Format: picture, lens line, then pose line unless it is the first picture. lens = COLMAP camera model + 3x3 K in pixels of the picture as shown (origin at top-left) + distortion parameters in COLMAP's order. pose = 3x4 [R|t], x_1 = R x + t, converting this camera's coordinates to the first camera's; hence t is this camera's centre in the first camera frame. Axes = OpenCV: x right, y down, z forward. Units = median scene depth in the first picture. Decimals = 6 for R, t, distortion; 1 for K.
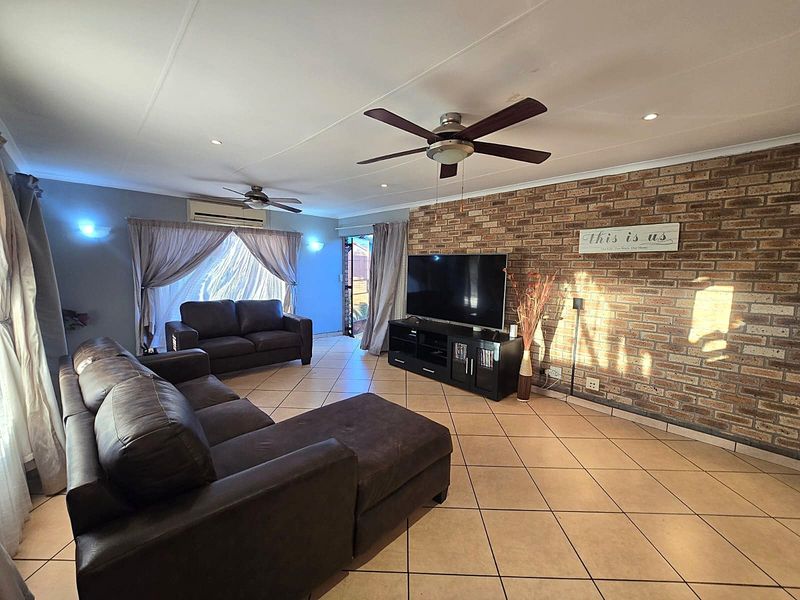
lens RADIAL K [[324.6, 0, 398.4], [0, 324.6, 300.3], [0, 0, 1]] dist [0.001533, -0.000136]
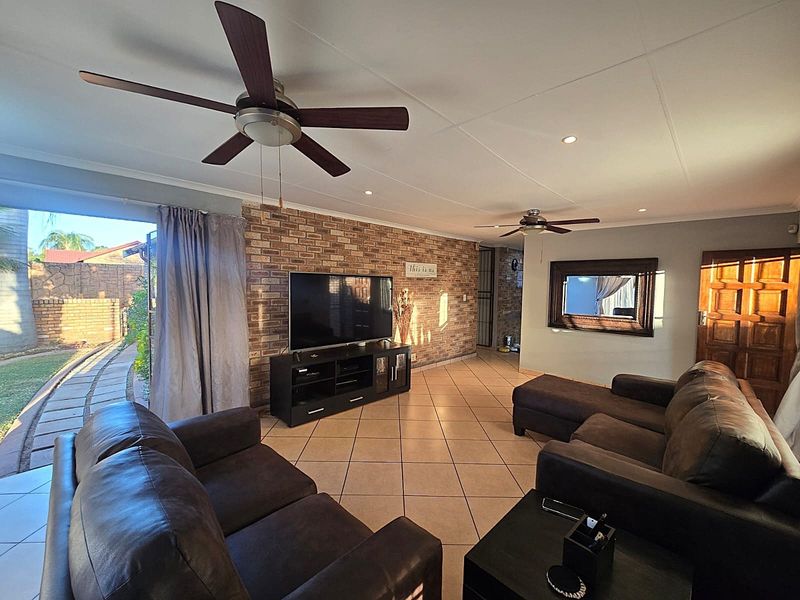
lens RADIAL K [[324.6, 0, 399.3], [0, 324.6, 304.5], [0, 0, 1]] dist [0.001533, -0.000136]
pose [[-0.021738, -0.071895, 0.997175, -0.894852], [0.096784, 0.992575, 0.073673, -0.117455], [-0.995068, 0.098112, -0.014618, 0.958102]]
